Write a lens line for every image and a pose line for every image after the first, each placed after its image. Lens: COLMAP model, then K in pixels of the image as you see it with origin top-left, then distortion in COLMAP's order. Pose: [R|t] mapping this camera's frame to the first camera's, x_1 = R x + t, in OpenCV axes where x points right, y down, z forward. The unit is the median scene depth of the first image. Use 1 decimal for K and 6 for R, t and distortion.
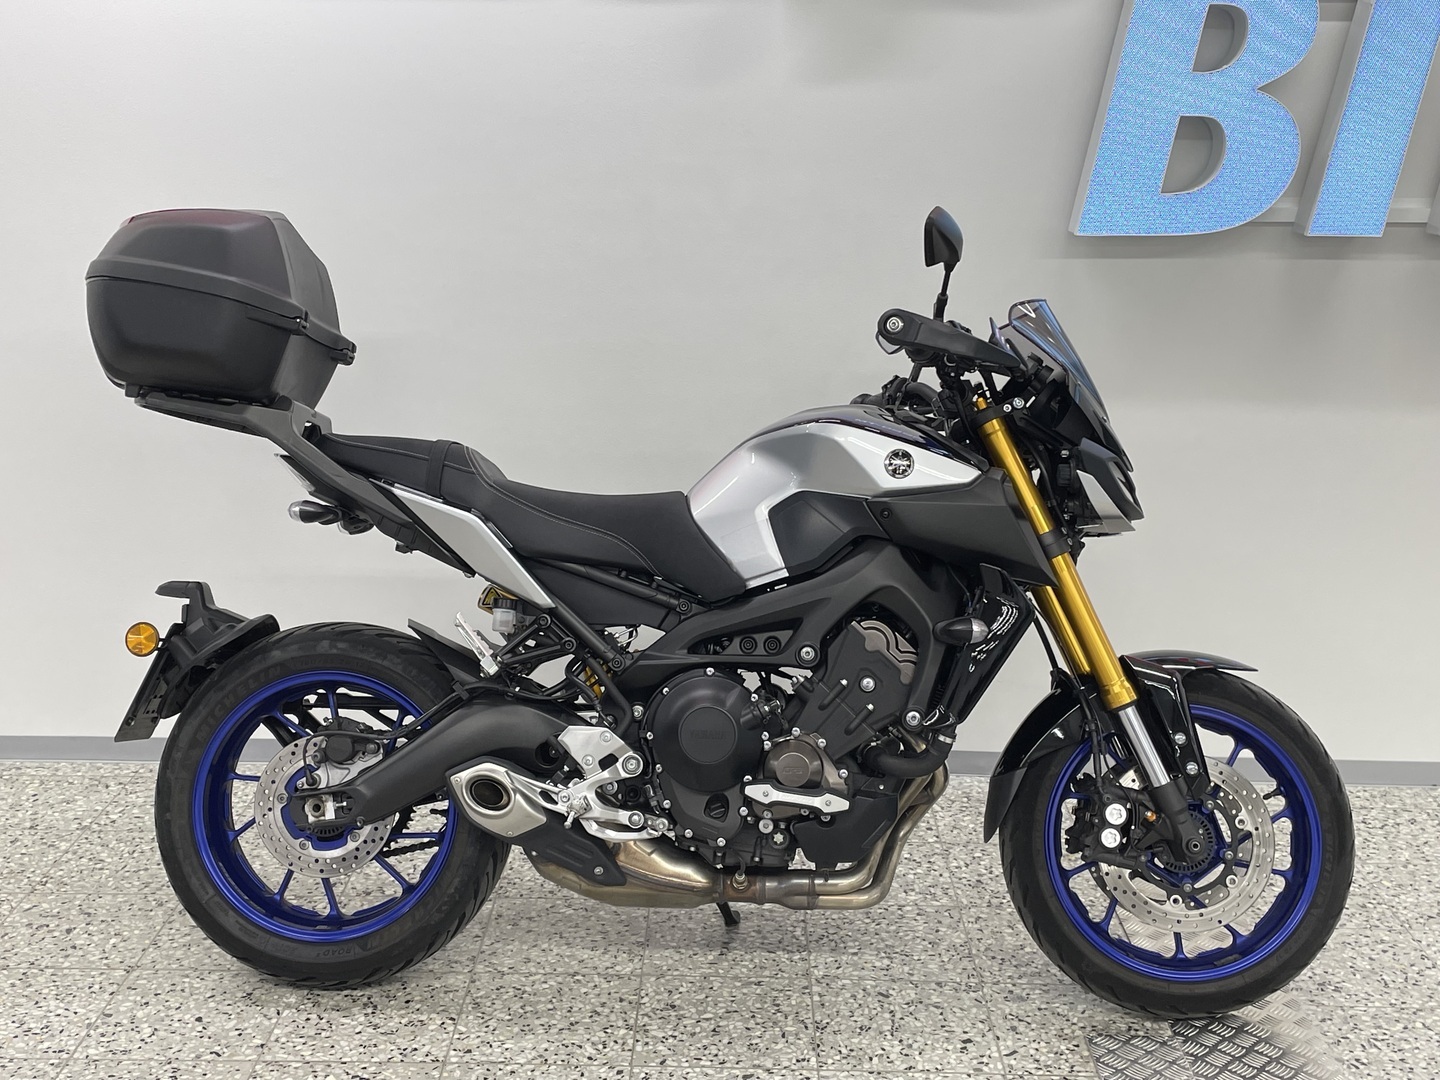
lens RADIAL K [[1772.2, 0, 723.9], [0, 1772.2, 506.8], [0, 0, 1]] dist [0.060627, 0.000000]
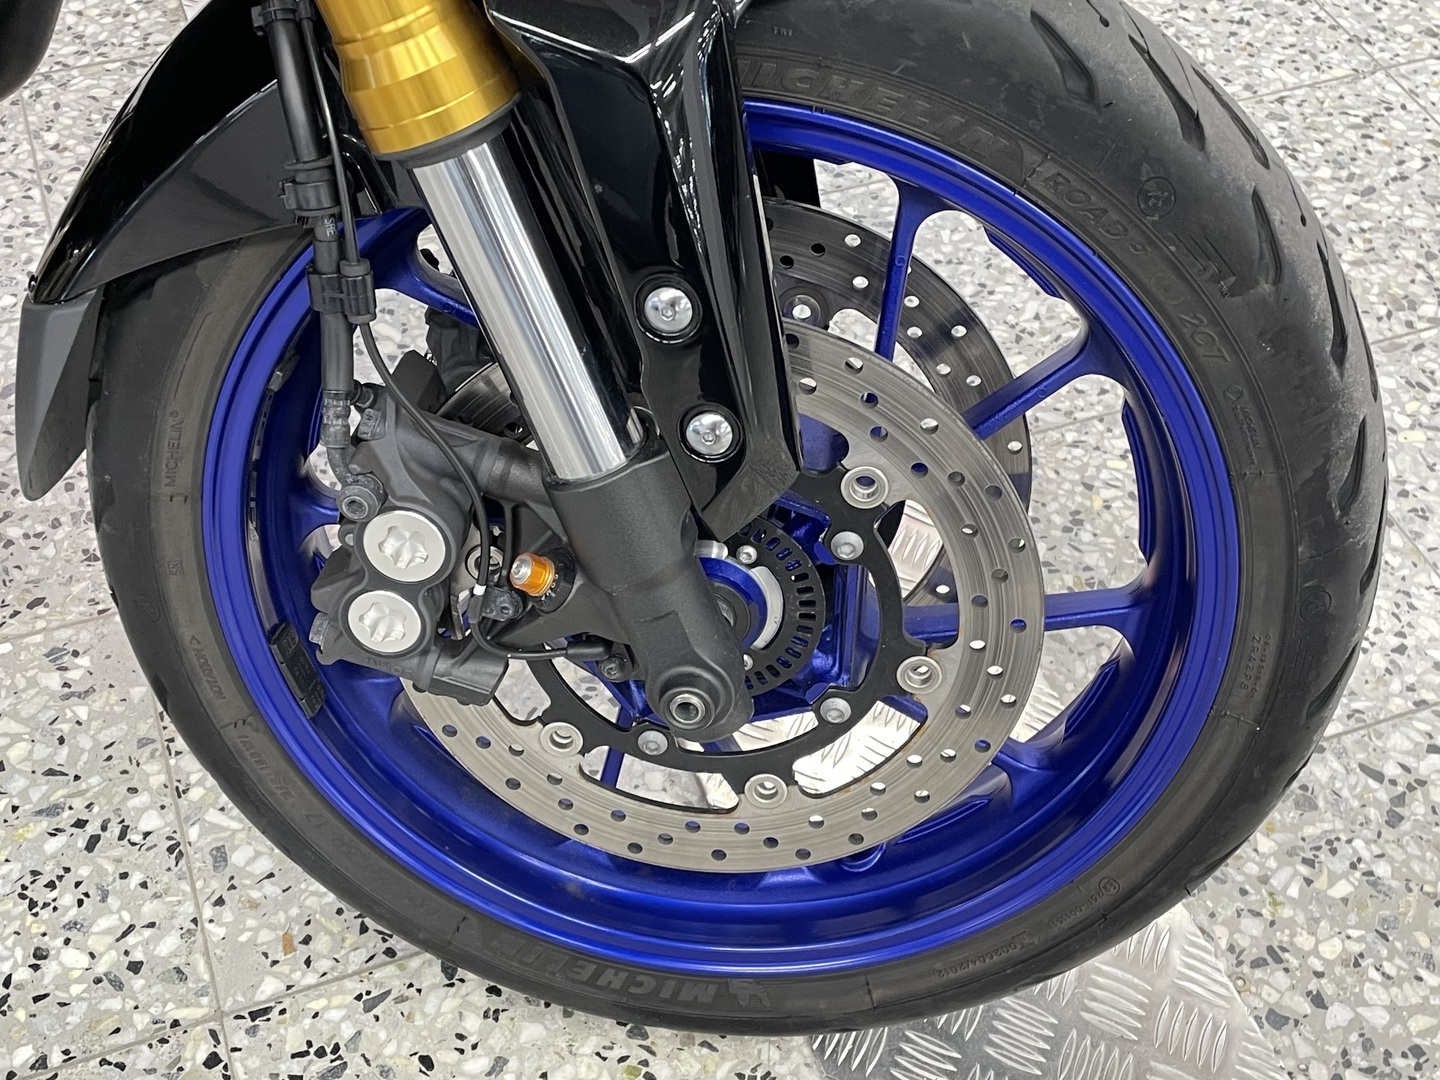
lens RADIAL K [[1772.2, 0, 728.8], [0, 1772.2, 544.1], [0, 0, 1]] dist [0.060627, 0.000000]
pose [[0.989545, 0.125122, -0.071733, 0.279861], [-0.055339, 0.788687, 0.612299, 0.017504], [0.133188, -0.601928, 0.787365, 0.804649]]
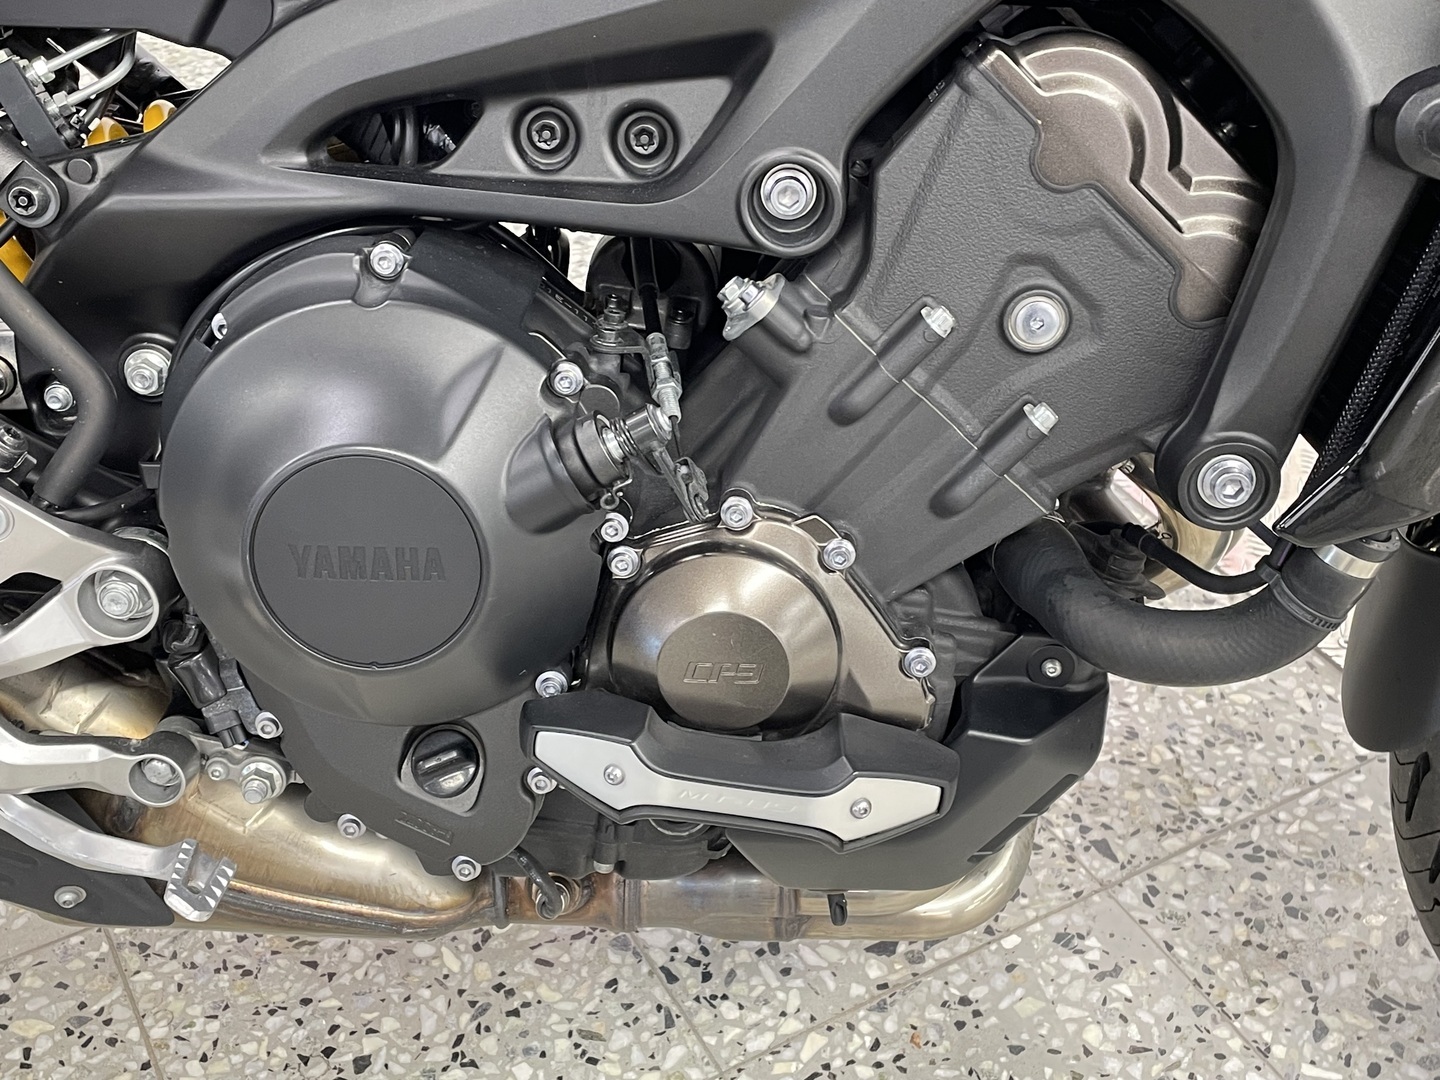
lens RADIAL K [[1772.2, 0, 719.7], [0, 1772.2, 523.4], [0, 0, 1]] dist [0.060627, 0.000000]
pose [[0.999963, -0.005653, 0.006522, 0.035700], [0.002111, 0.892906, 0.450238, 0.015732], [-0.008369, -0.450208, 0.892885, 0.759540]]
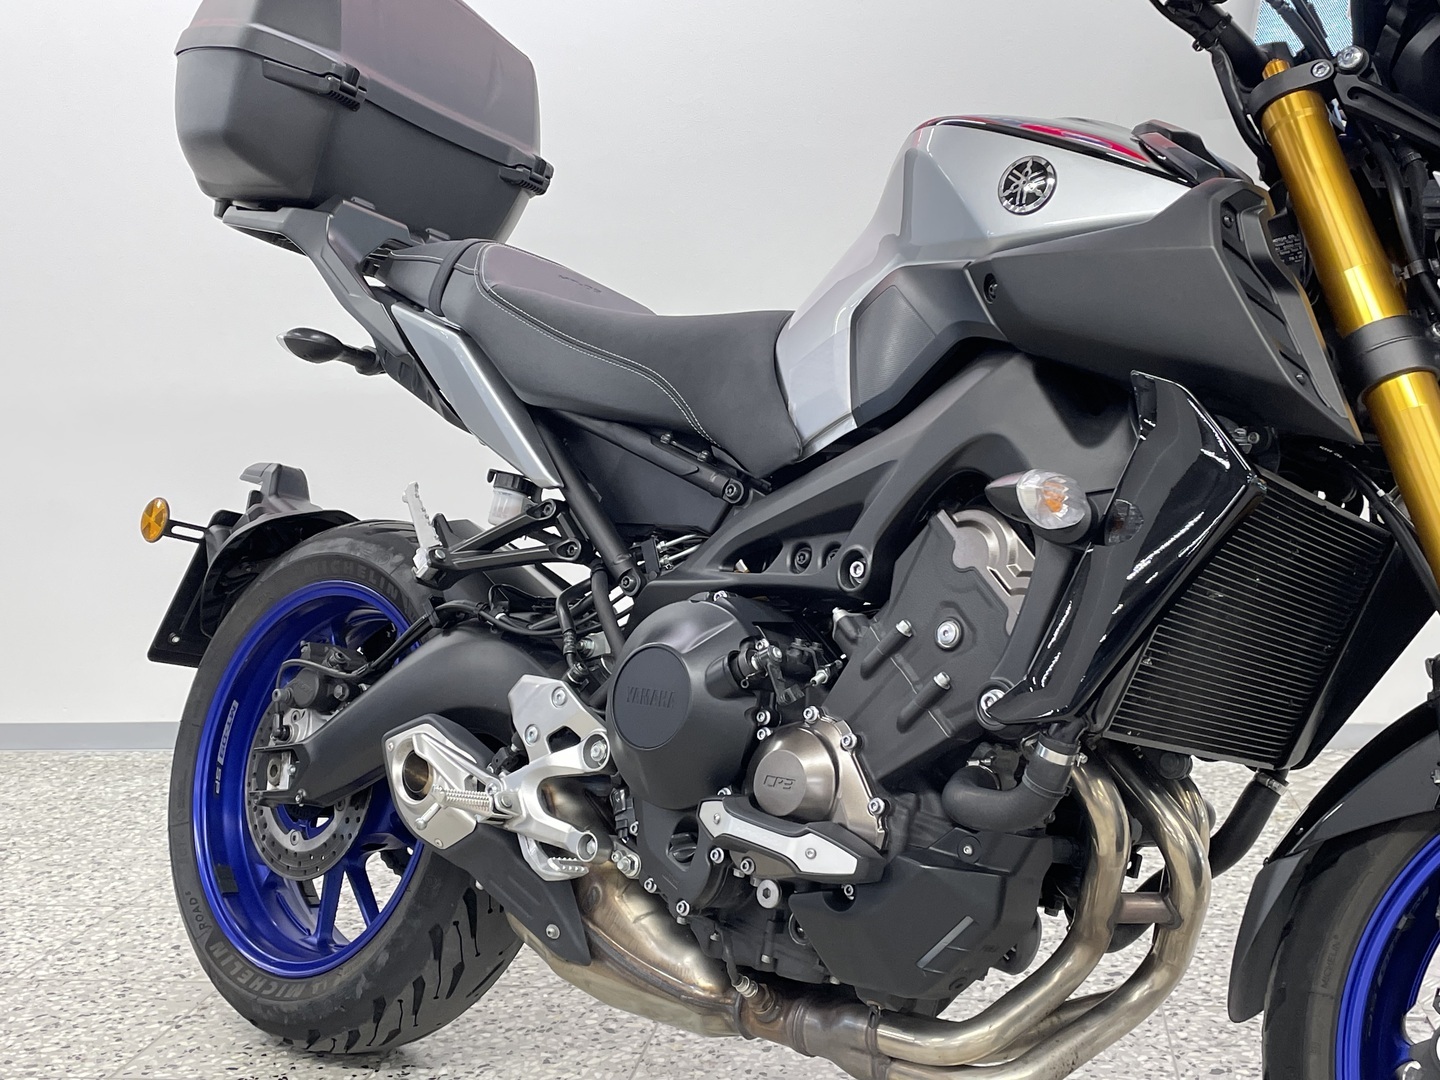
lens RADIAL K [[1772.2, 0, 733.7], [0, 1772.2, 509.7], [0, 0, 1]] dist [0.060627, 0.000000]
pose [[0.789016, 0.021832, -0.613985, 0.330821], [-0.086584, 0.993346, -0.075945, 0.106397], [0.608241, 0.113083, 0.785656, 0.560753]]
